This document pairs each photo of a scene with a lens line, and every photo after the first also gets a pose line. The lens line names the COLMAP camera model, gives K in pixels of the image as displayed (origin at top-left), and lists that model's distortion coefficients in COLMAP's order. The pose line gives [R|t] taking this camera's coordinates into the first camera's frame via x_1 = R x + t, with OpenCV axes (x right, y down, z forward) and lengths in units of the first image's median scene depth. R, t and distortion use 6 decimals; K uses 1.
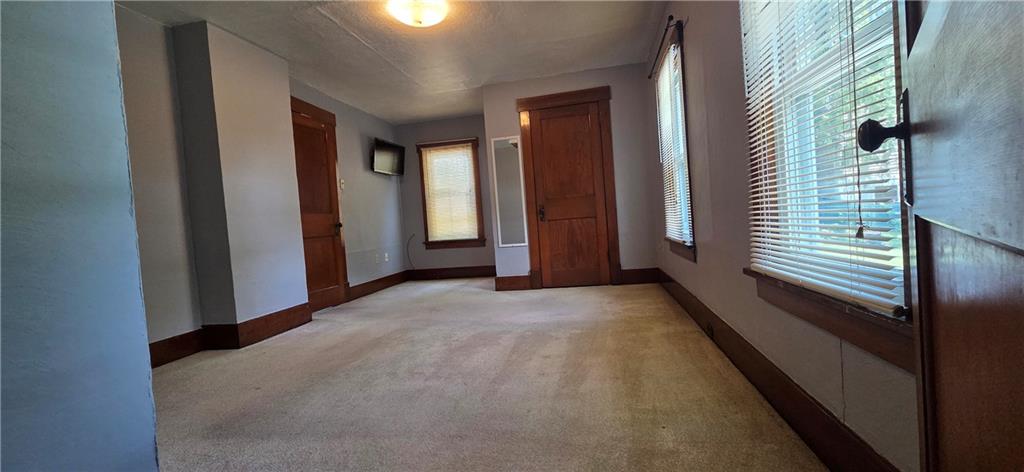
lens RADIAL K [[419.7, 0, 515.0], [0, 419.7, 236.0], [0, 0, 1]] dist [0.002153, 0.000167]
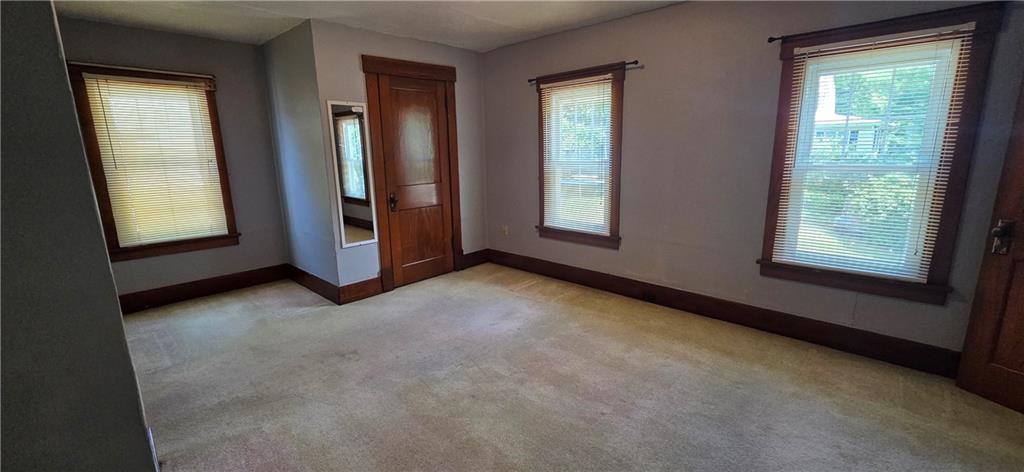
lens RADIAL K [[419.7, 0, 515.0], [0, 419.7, 236.0], [0, 0, 1]] dist [0.002153, 0.000167]
pose [[0.532000, -0.110286, 0.839532, -0.521620], [0.006547, 0.991988, 0.126165, -0.091794], [-0.846719, -0.061623, 0.528459, 0.339739]]
